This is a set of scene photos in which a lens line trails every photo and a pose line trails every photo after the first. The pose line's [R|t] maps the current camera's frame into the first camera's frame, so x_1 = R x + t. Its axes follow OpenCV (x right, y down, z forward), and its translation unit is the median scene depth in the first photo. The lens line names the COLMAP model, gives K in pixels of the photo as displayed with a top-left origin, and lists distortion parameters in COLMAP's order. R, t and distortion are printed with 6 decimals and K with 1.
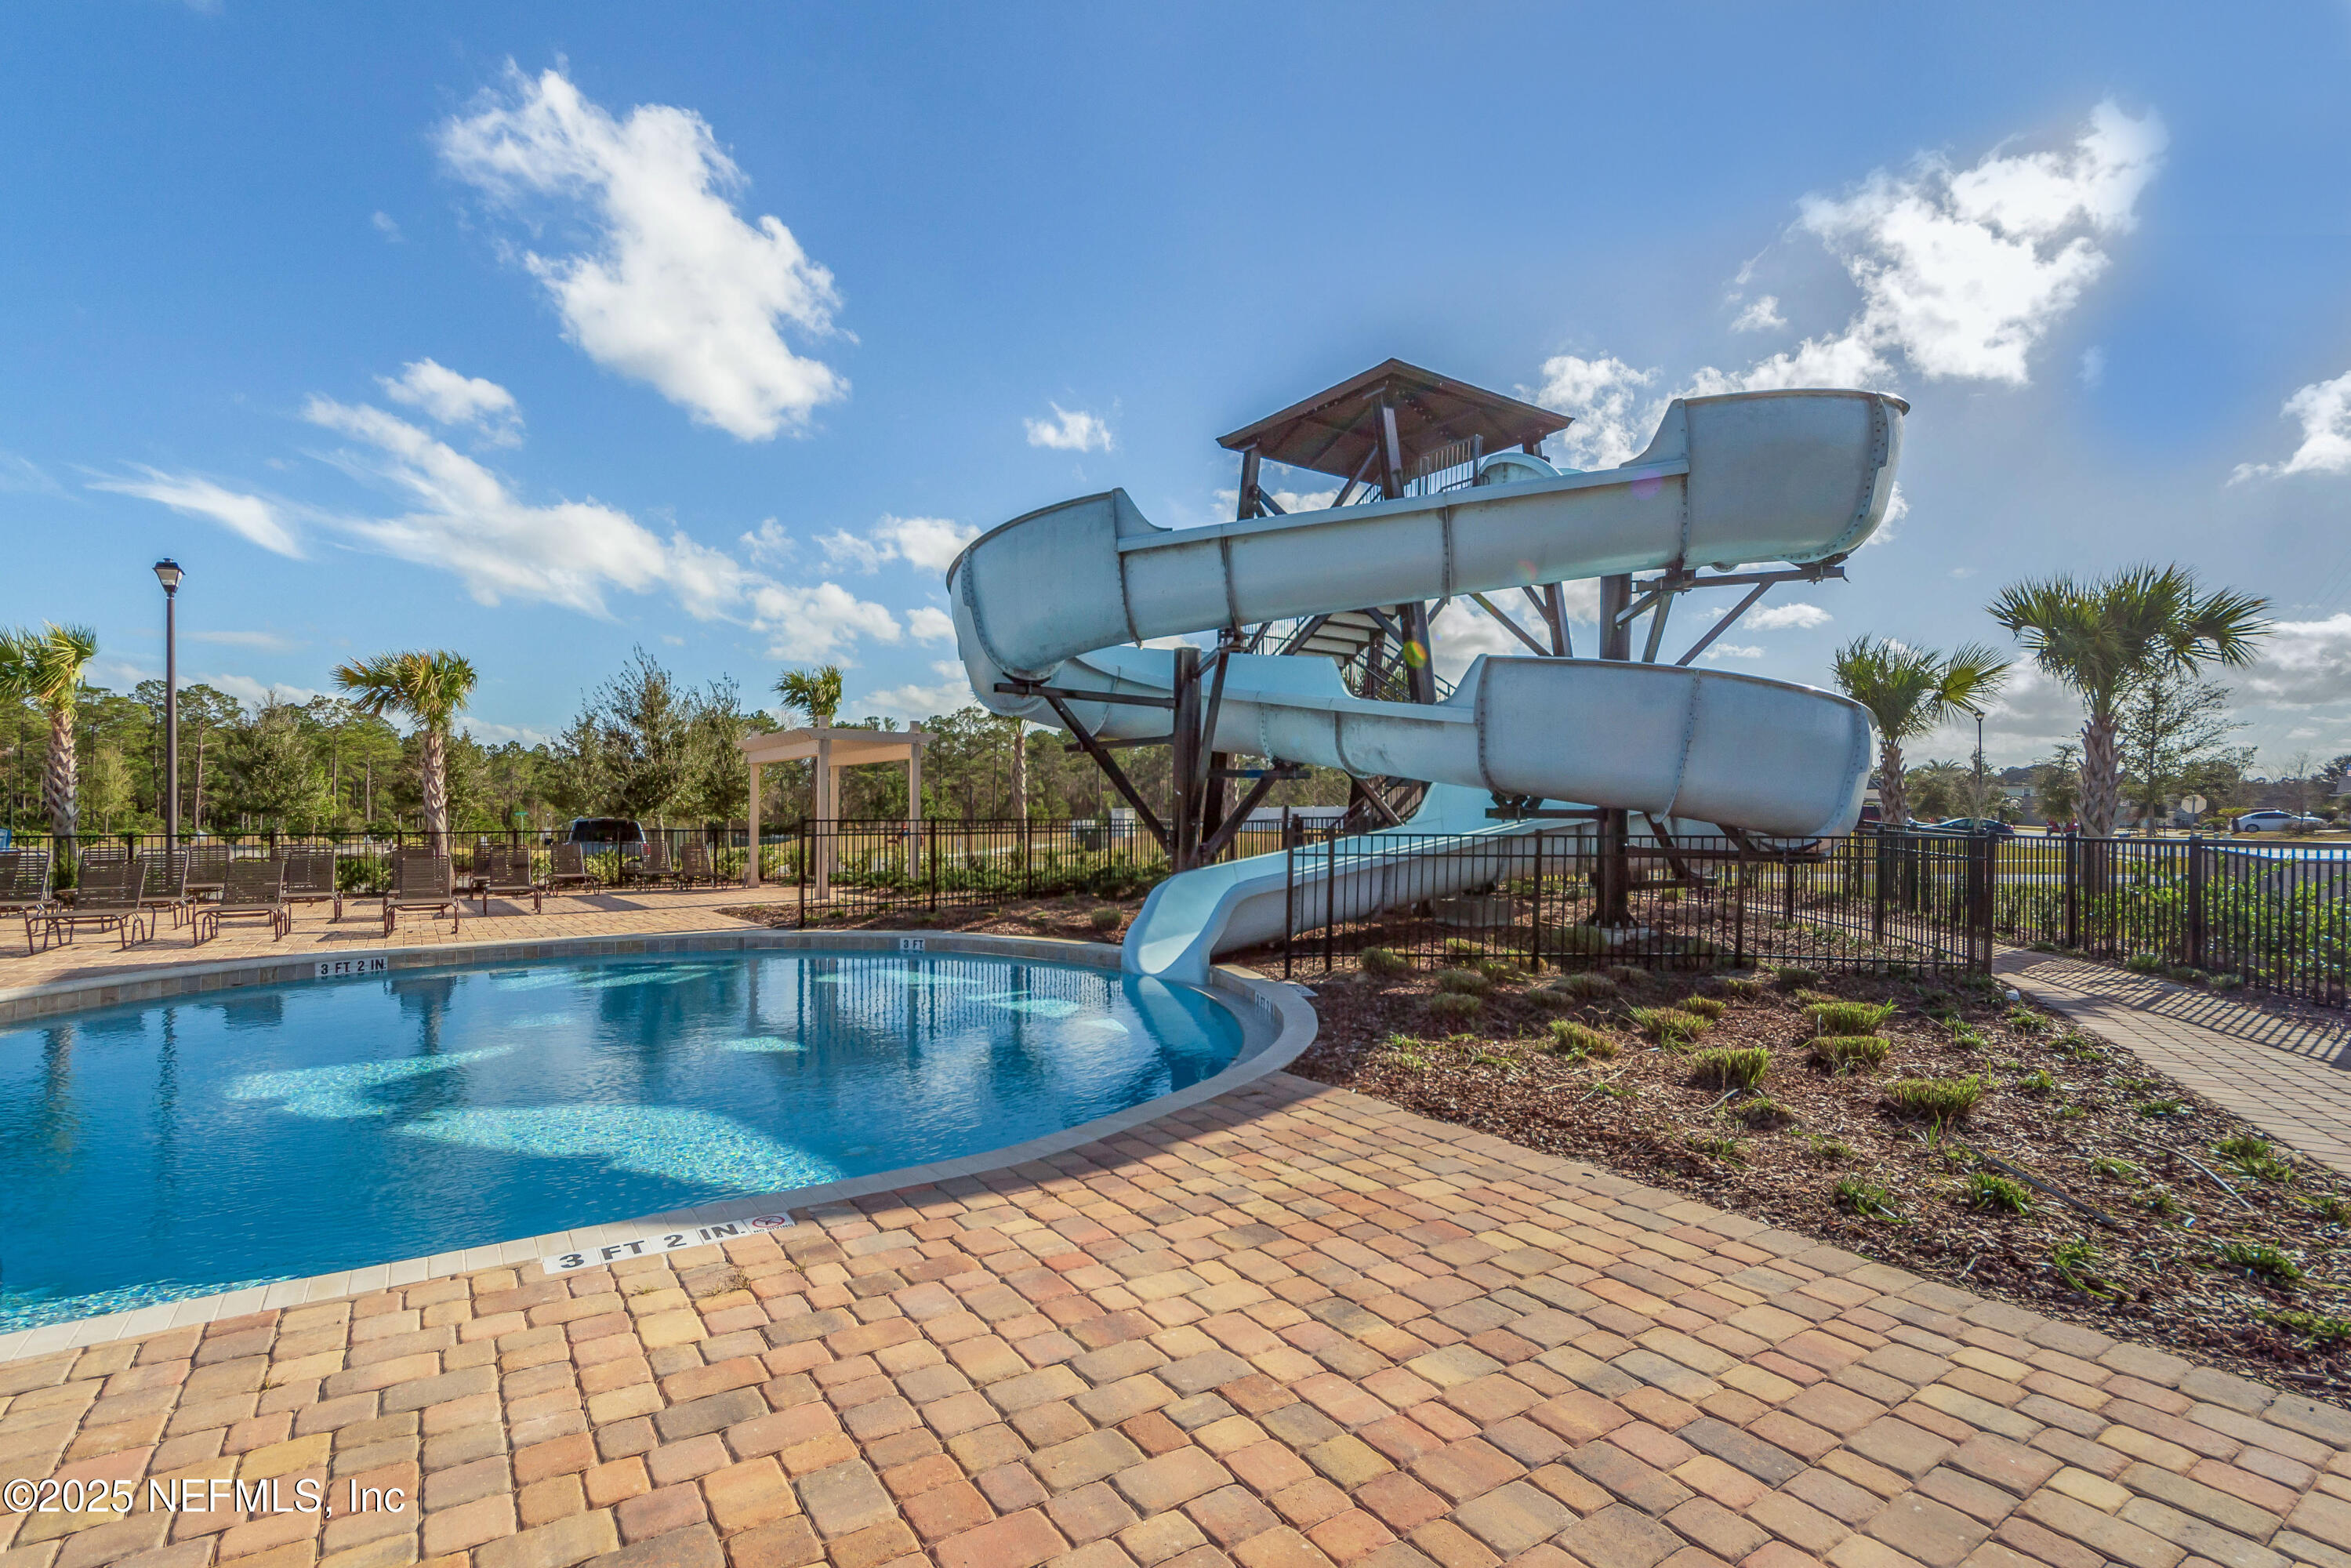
lens RADIAL K [[1075.0, 0, 1172.2], [0, 1075.0, 822.2], [0, 0, 1]] dist [0.000616, 0.000162]
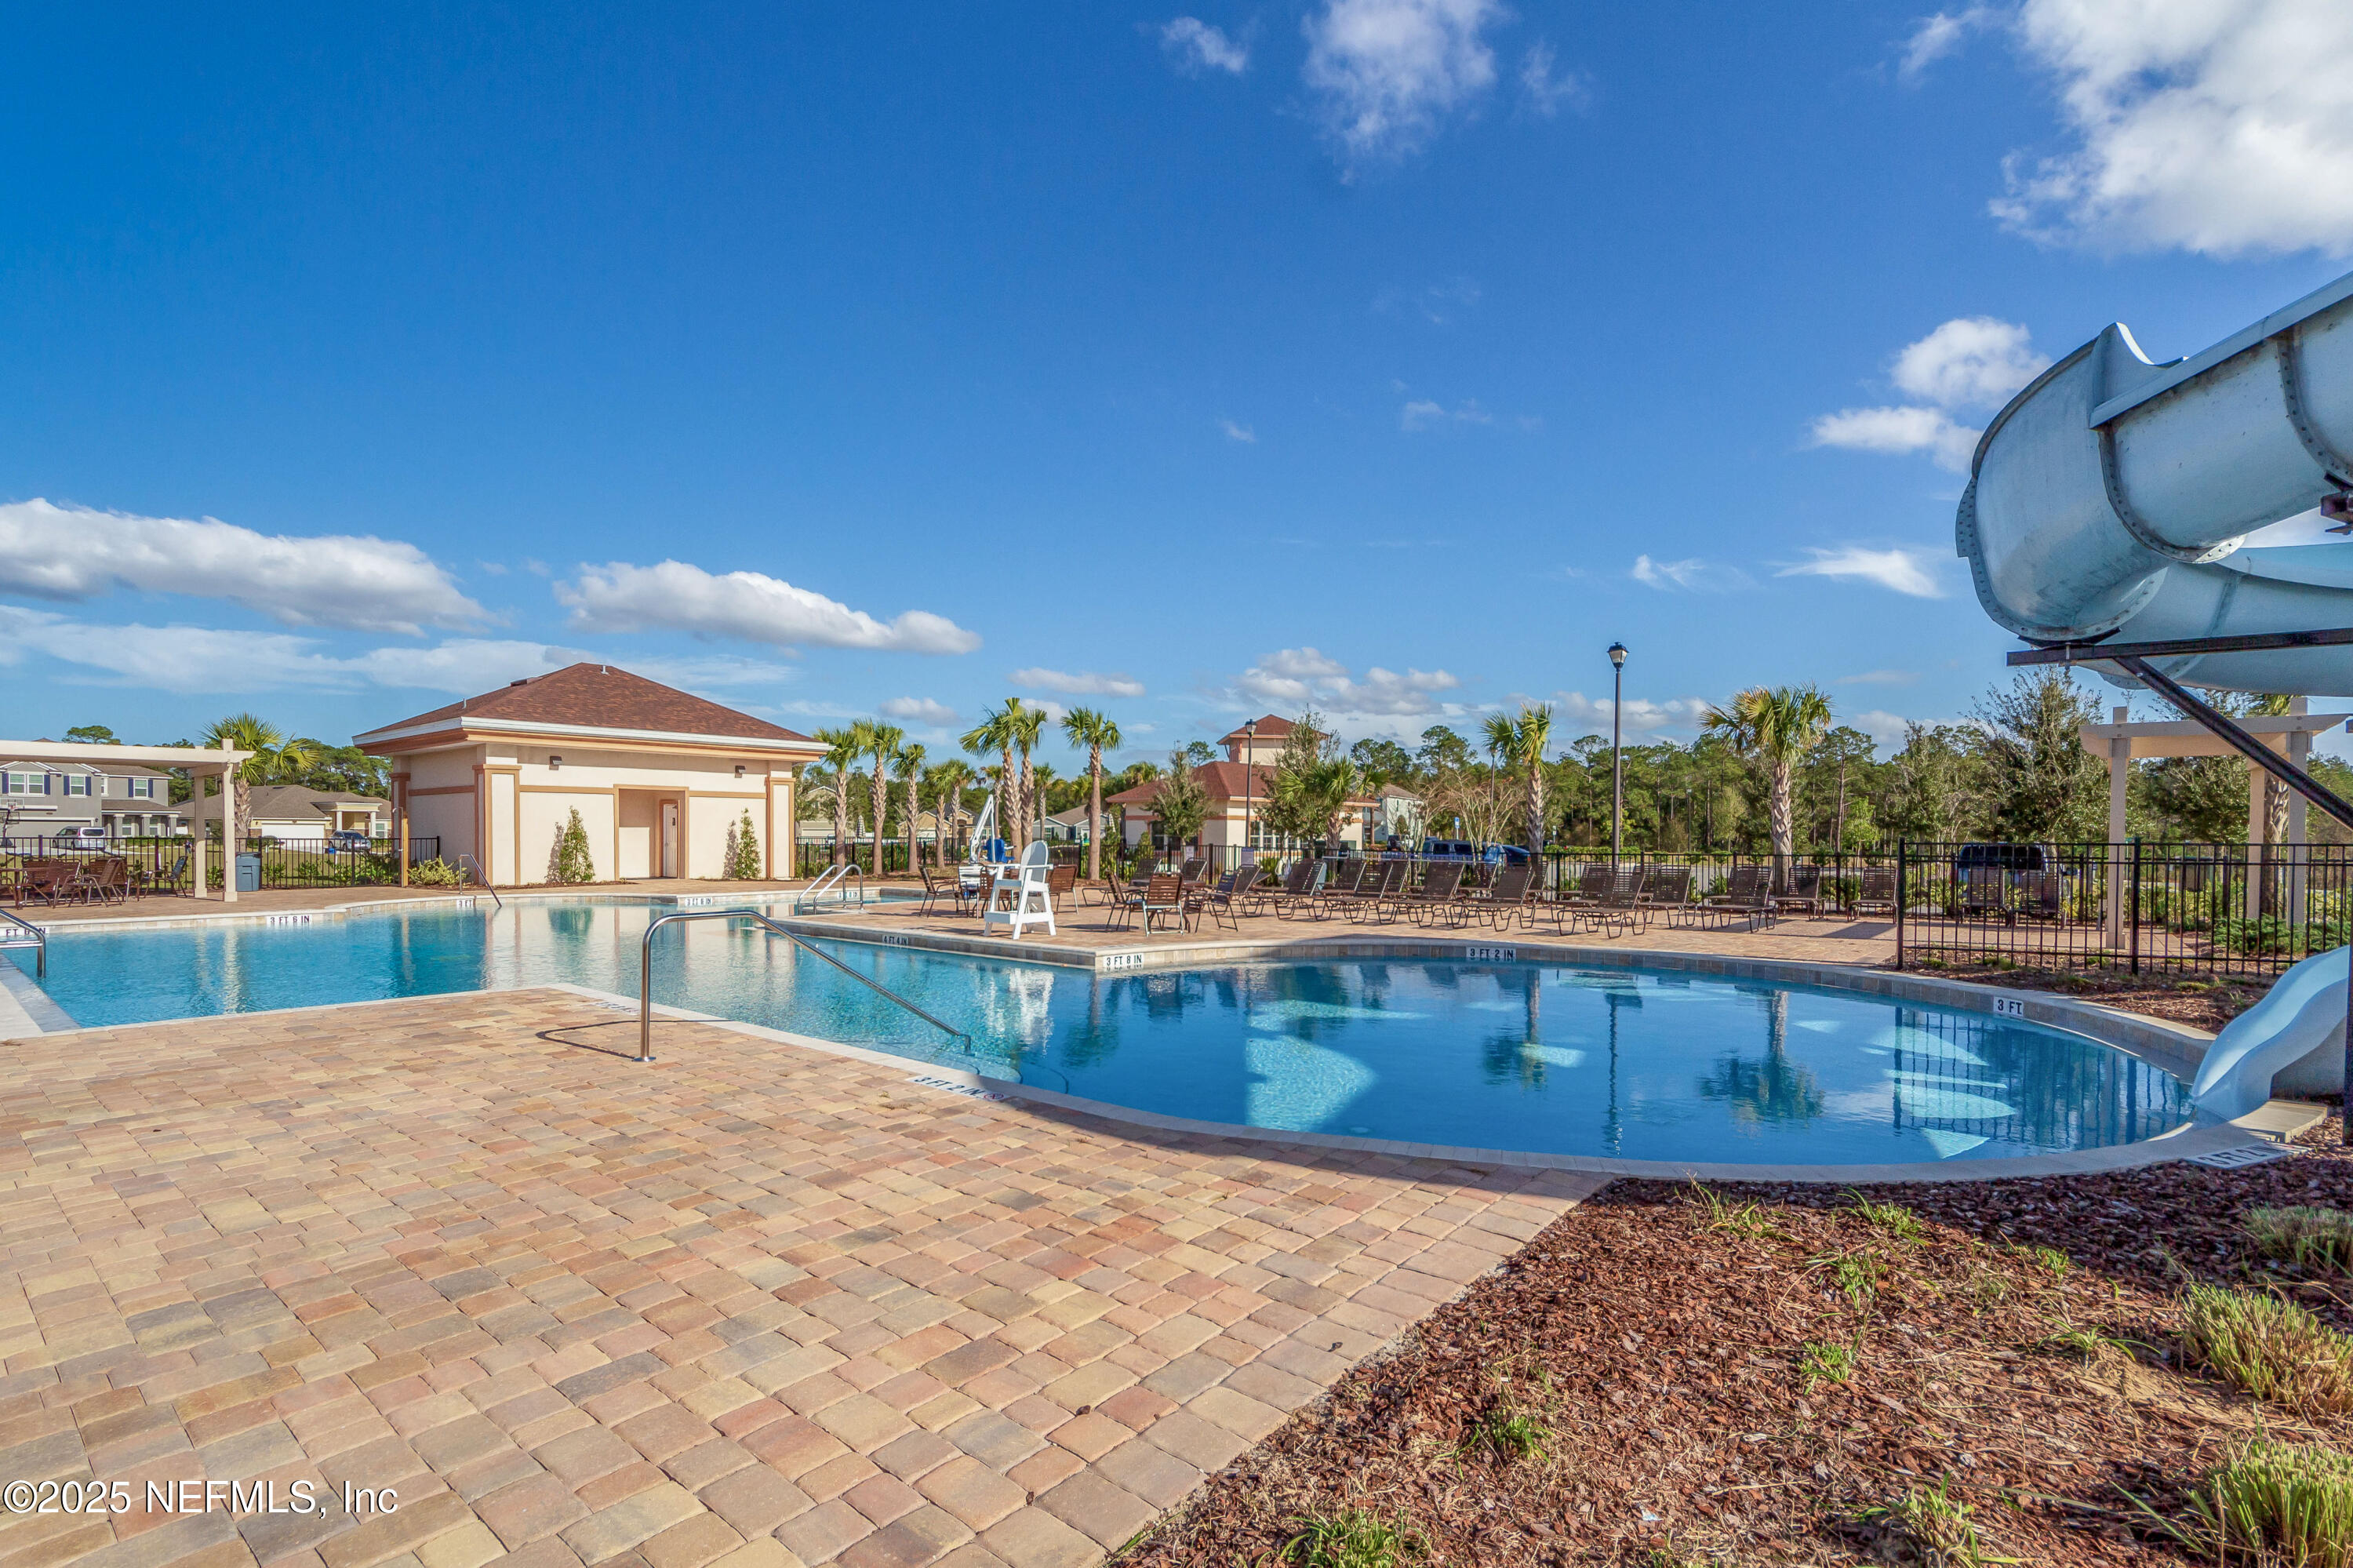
lens RADIAL K [[1067.6, 0, 1174.0], [0, 1067.6, 842.9], [0, 0, 1]] dist [0.032674, 0.000065]
pose [[0.282886, 0.004144, -0.959145, 0.422886], [-0.007471, 0.999970, 0.002117, 0.000233], [0.959124, 0.006567, 0.282908, 0.290120]]
